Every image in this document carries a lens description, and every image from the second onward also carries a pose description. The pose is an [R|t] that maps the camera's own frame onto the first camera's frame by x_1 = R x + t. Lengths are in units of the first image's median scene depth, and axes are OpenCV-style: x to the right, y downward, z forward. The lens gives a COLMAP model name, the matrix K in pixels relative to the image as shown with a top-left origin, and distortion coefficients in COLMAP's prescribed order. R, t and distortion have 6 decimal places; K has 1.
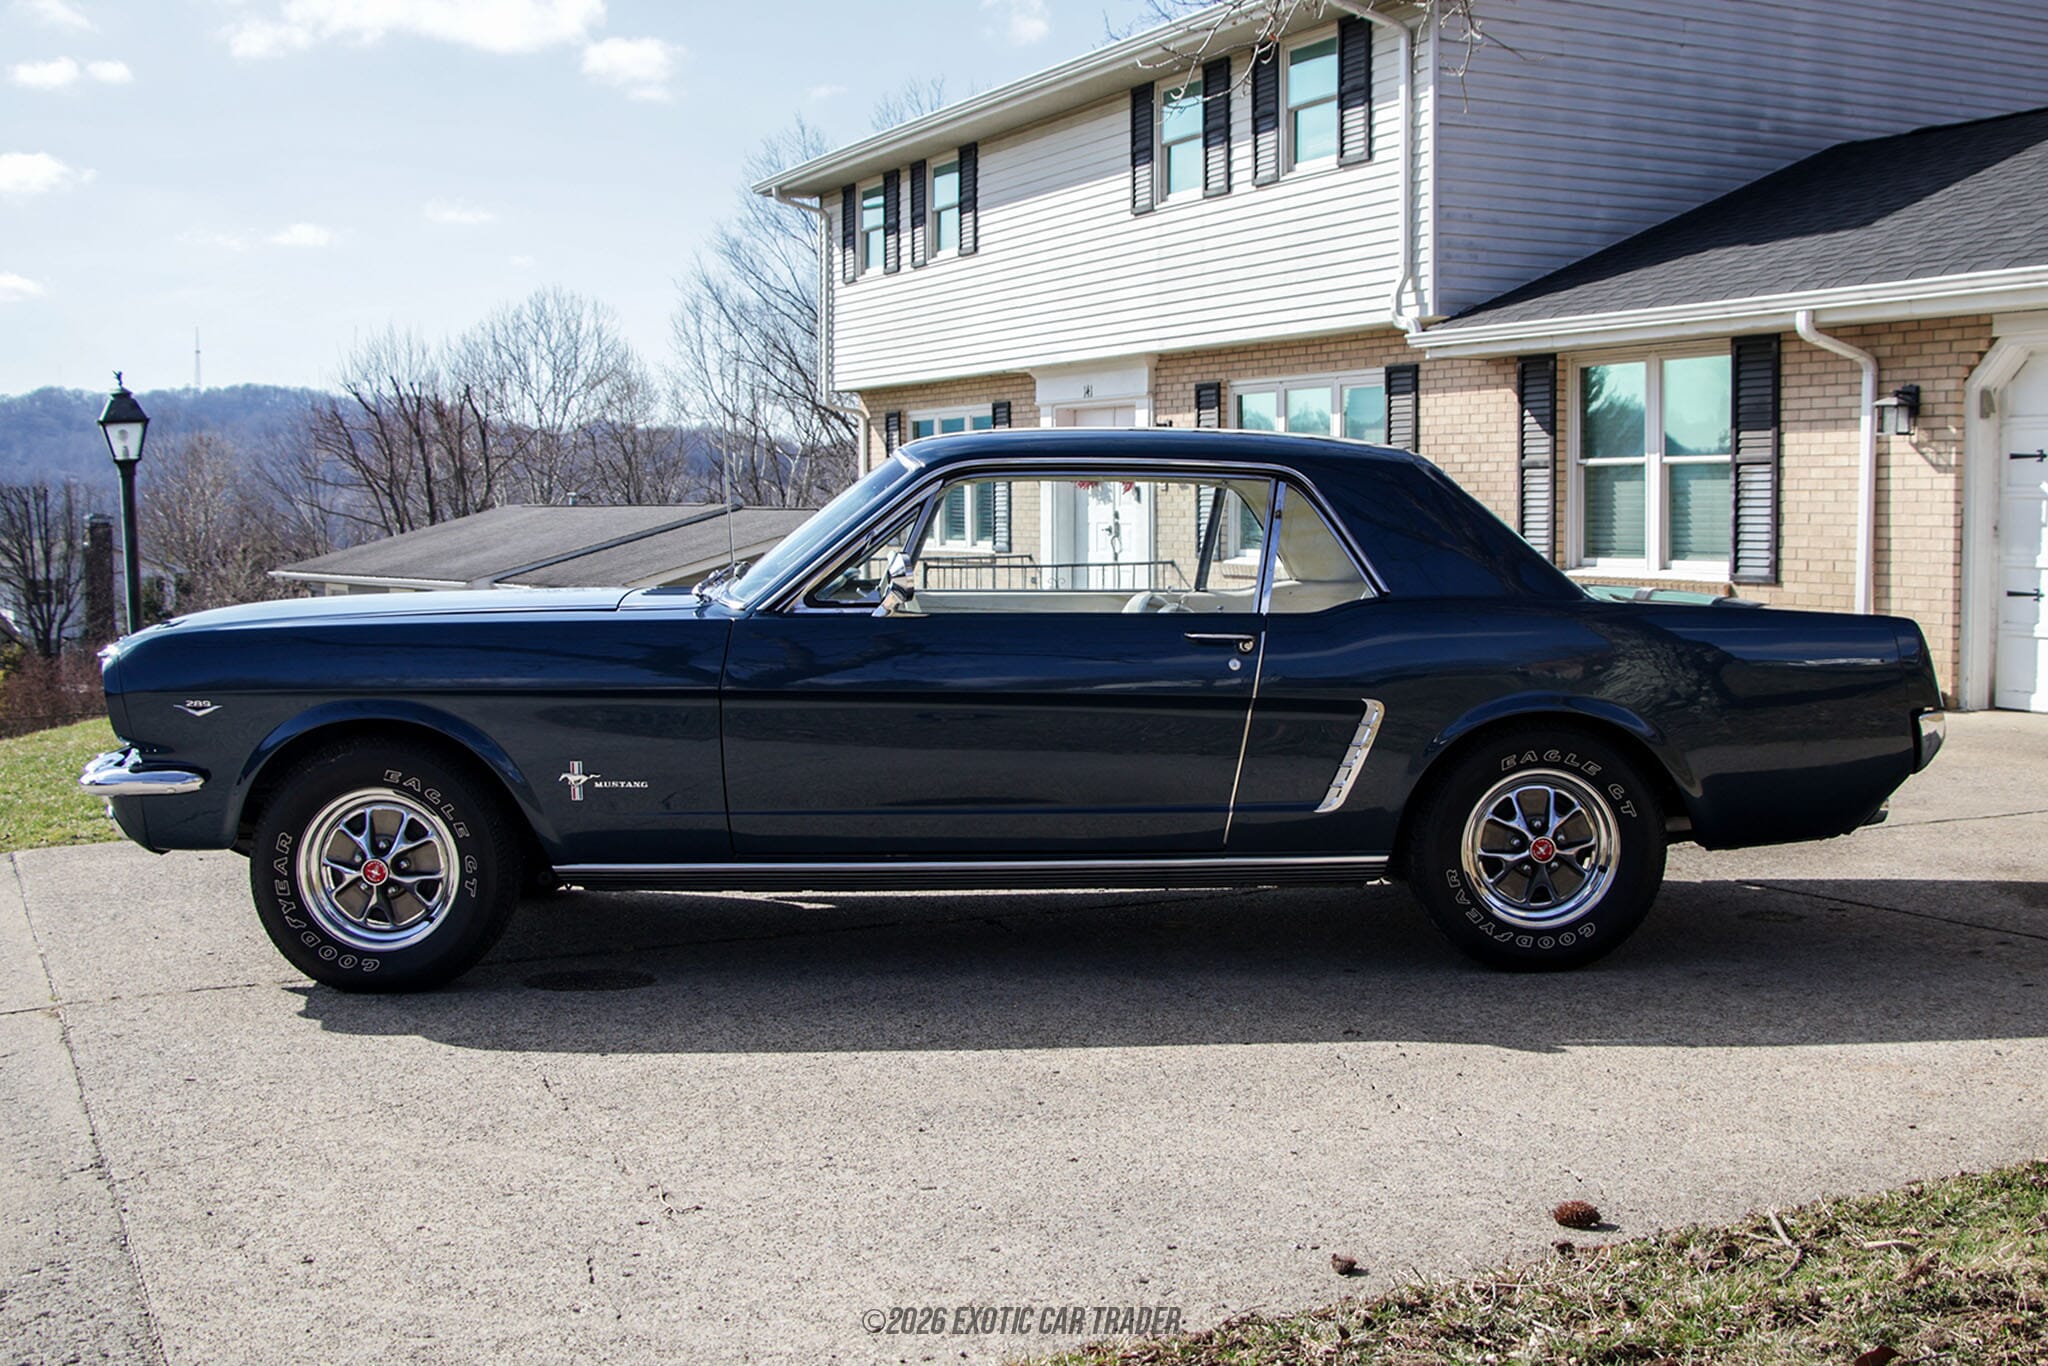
lens RADIAL K [[1918.7, 0, 1019.7], [0, 1918.7, 656.9], [0, 0, 1]] dist [-0.065892, 0.007902]
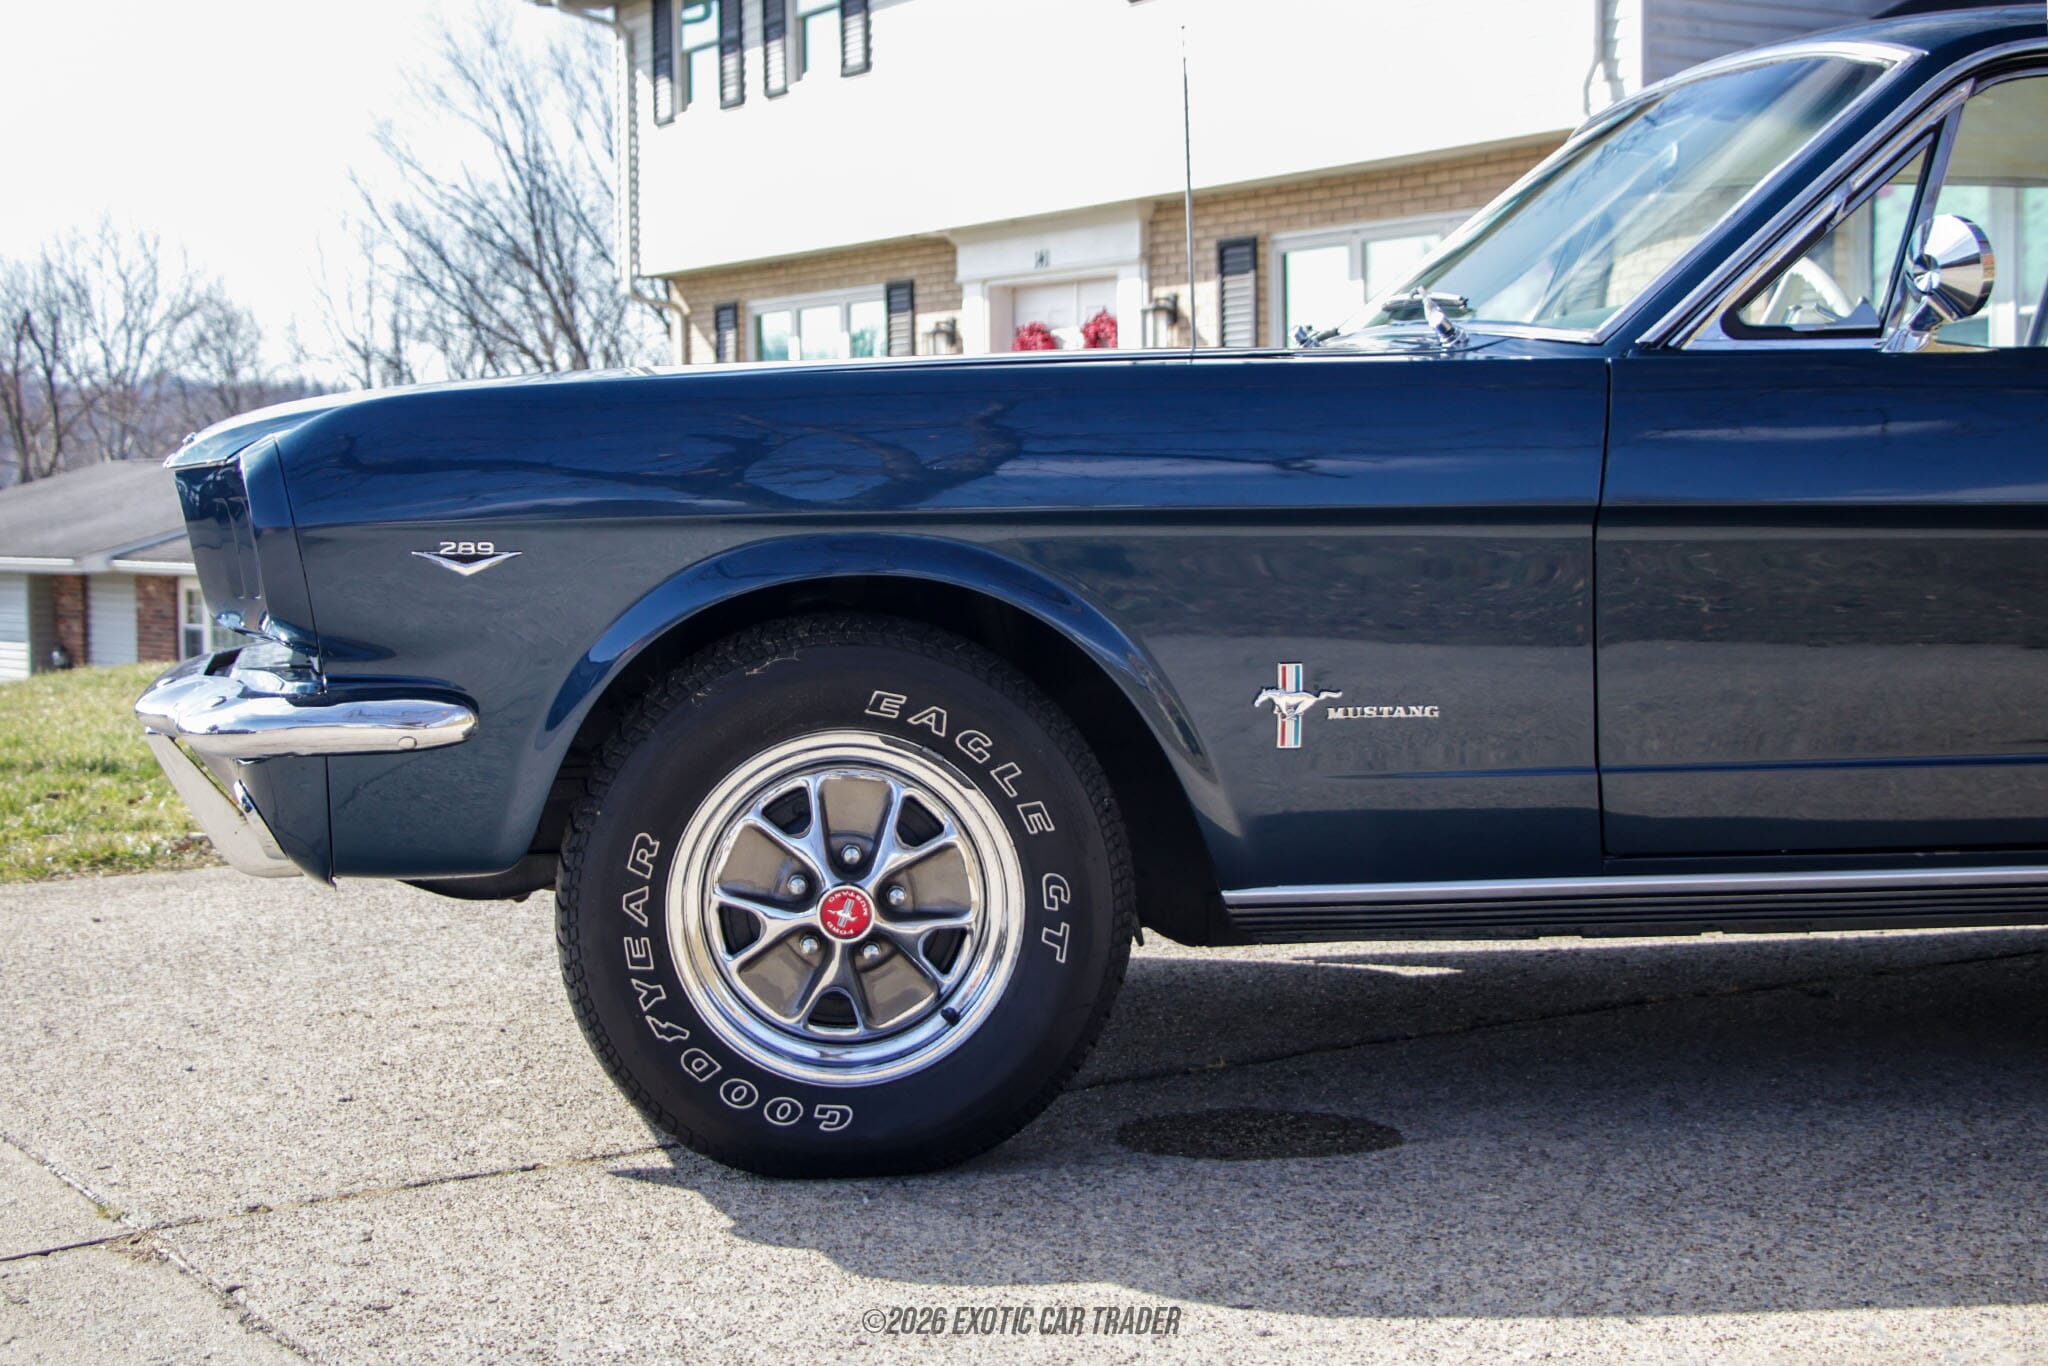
lens RADIAL K [[2599.3, 0, 1026.2], [0, 2599.3, 625.3], [0, 0, 1]] dist [0.003905, 0.024018]
pose [[0.998253, -0.014679, 0.057223, -0.087255], [0.015048, 0.999869, -0.006006, 0.012631], [-0.057128, 0.006856, 0.998343, 0.097785]]
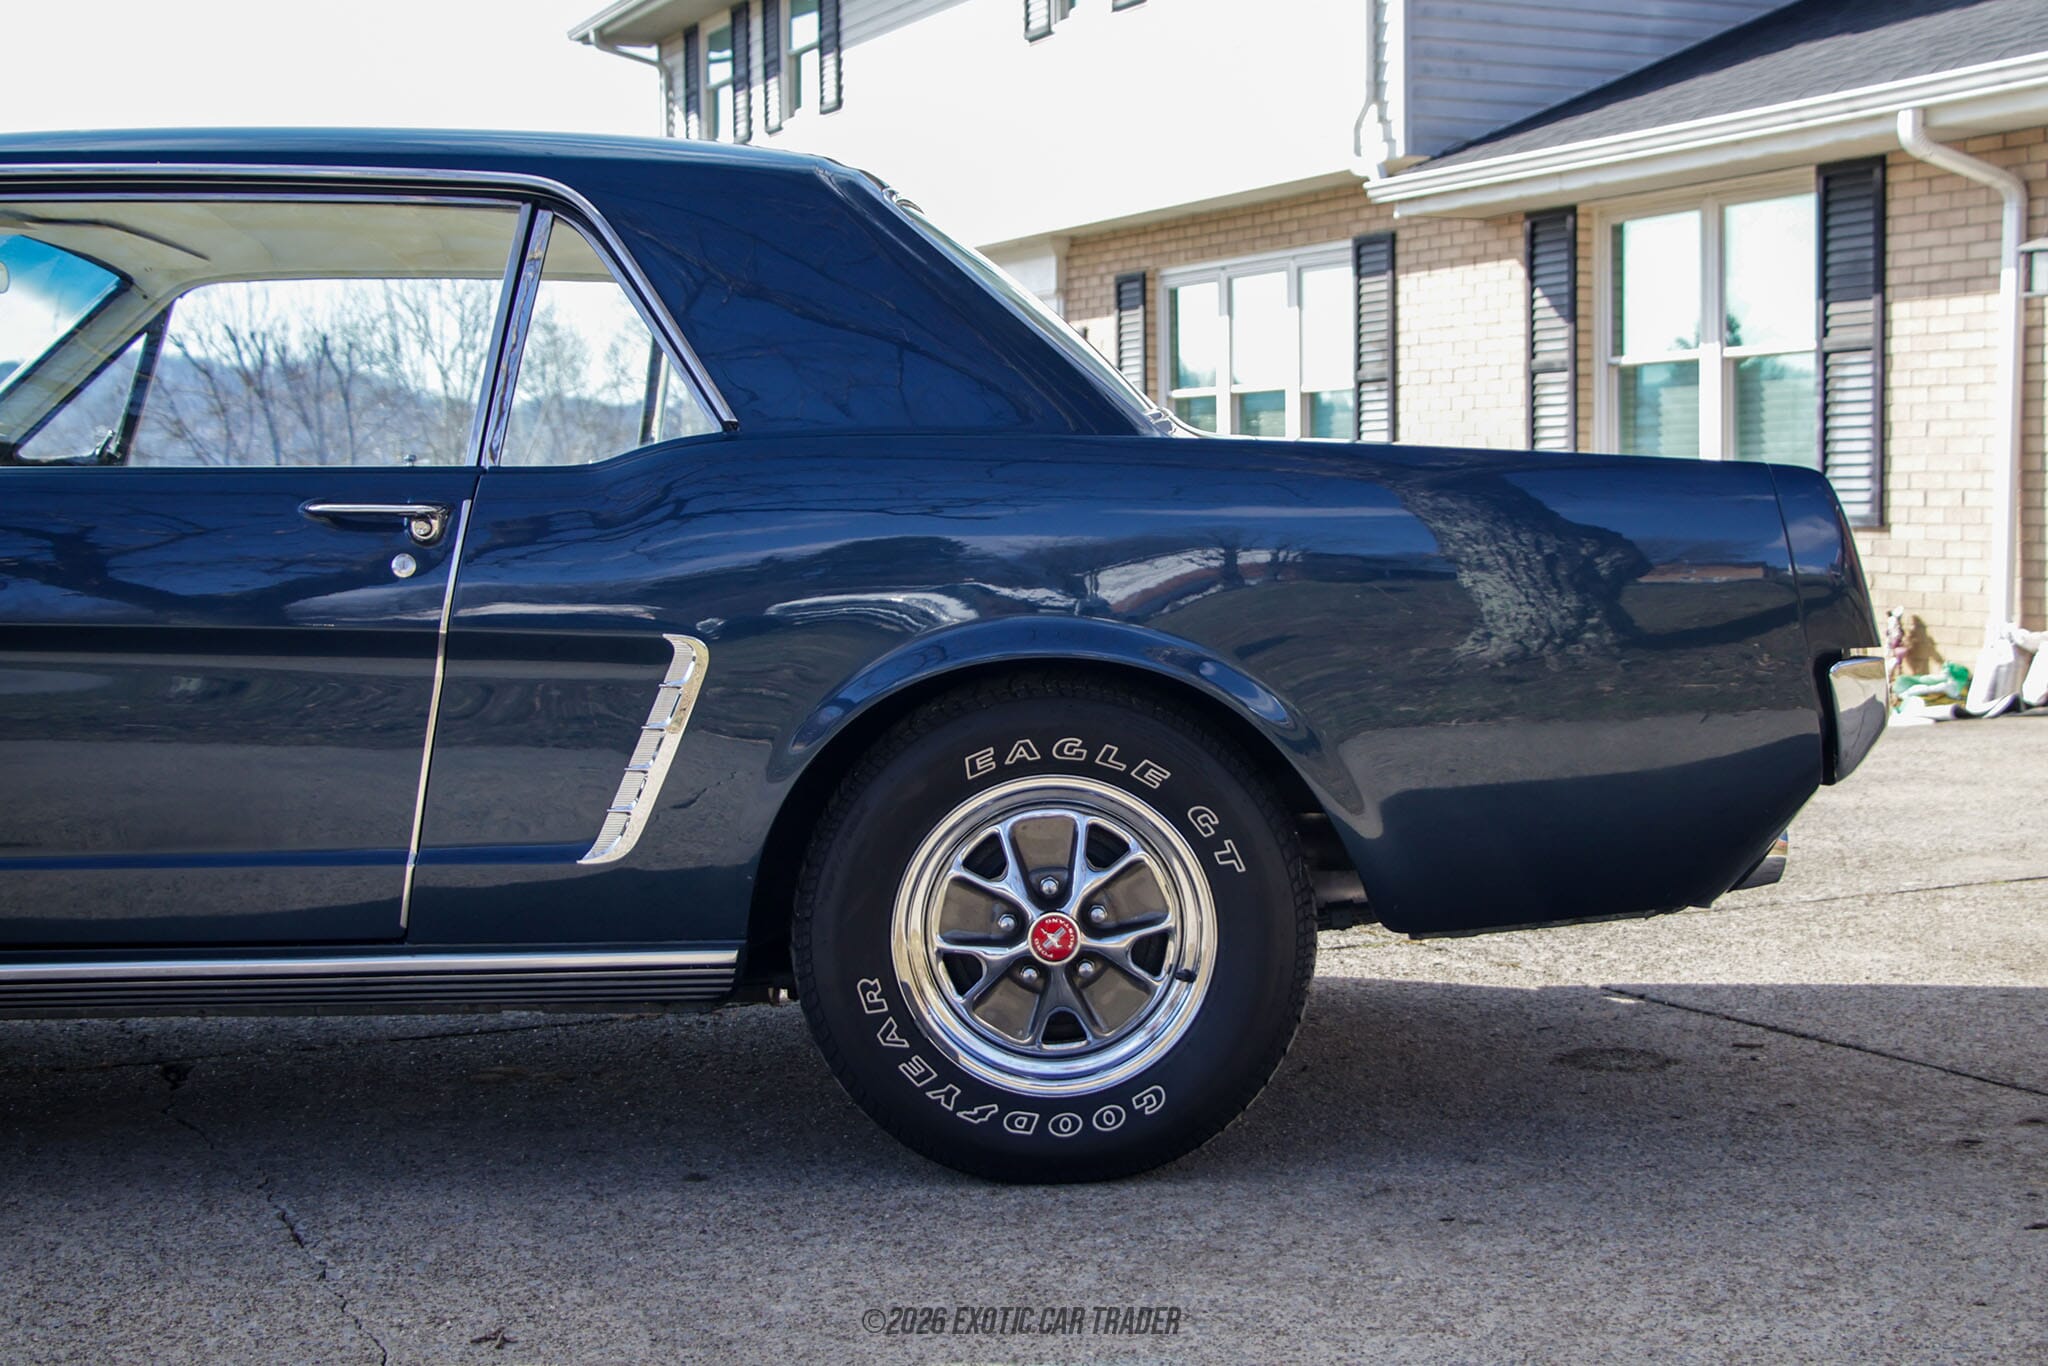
lens RADIAL K [[2548.2, 0, 903.0], [0, 2548.2, 682.0], [0, 0, 1]] dist [-0.037159, 0.070160]
pose [[0.999819, -0.006264, -0.017992, 0.067783], [0.006391, 0.999955, 0.007021, 0.008056], [0.017947, -0.007135, 0.999813, 0.092447]]
